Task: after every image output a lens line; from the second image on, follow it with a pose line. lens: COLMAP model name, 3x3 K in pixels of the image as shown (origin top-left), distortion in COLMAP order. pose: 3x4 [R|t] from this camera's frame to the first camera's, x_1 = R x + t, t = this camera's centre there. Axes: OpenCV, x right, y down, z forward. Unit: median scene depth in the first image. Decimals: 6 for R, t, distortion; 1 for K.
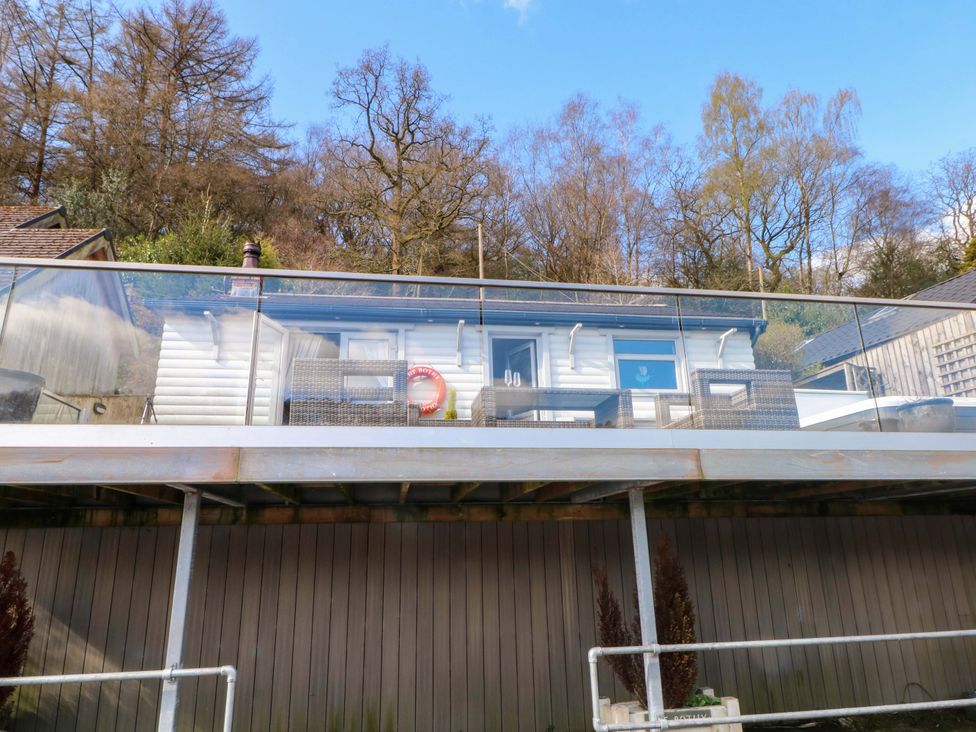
lens RADIAL K [[608.3, 0, 483.5], [0, 608.3, 365.9], [0, 0, 1]] dist [0.004459, -0.012617]
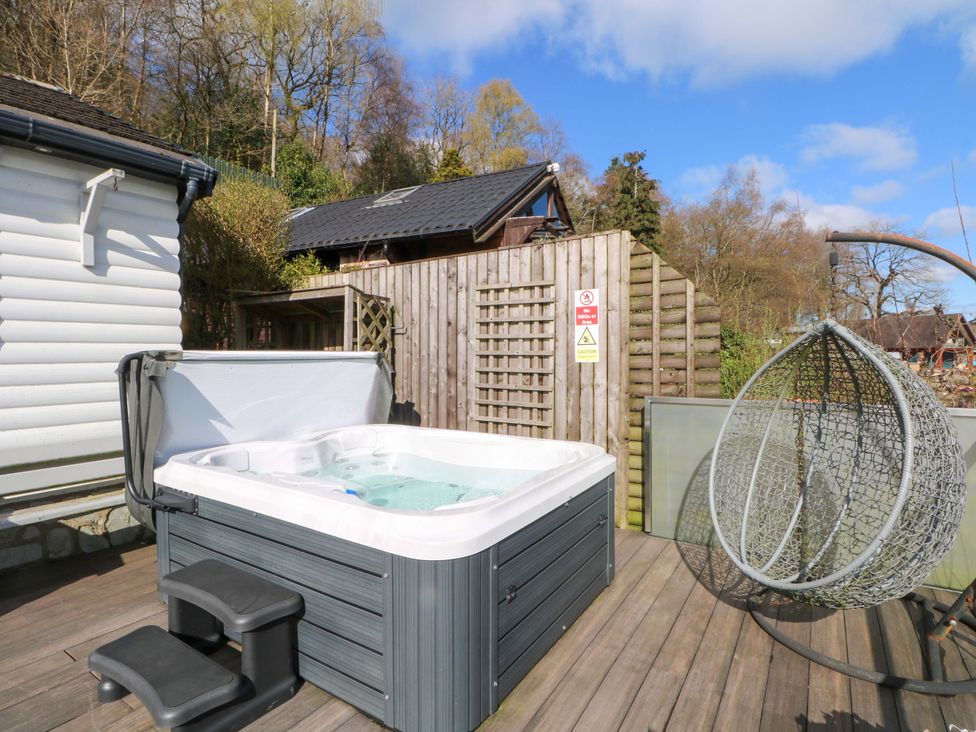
lens RADIAL K [[507.7, 0, 484.6], [0, 507.7, 367.4], [0, 0, 1]] dist [0.001488, -0.013291]
pose [[0.670086, -0.008280, 0.742237, 0.321424], [-0.216370, 0.954335, 0.205983, -0.057290], [-0.710048, -0.298624, 0.637695, 0.574055]]
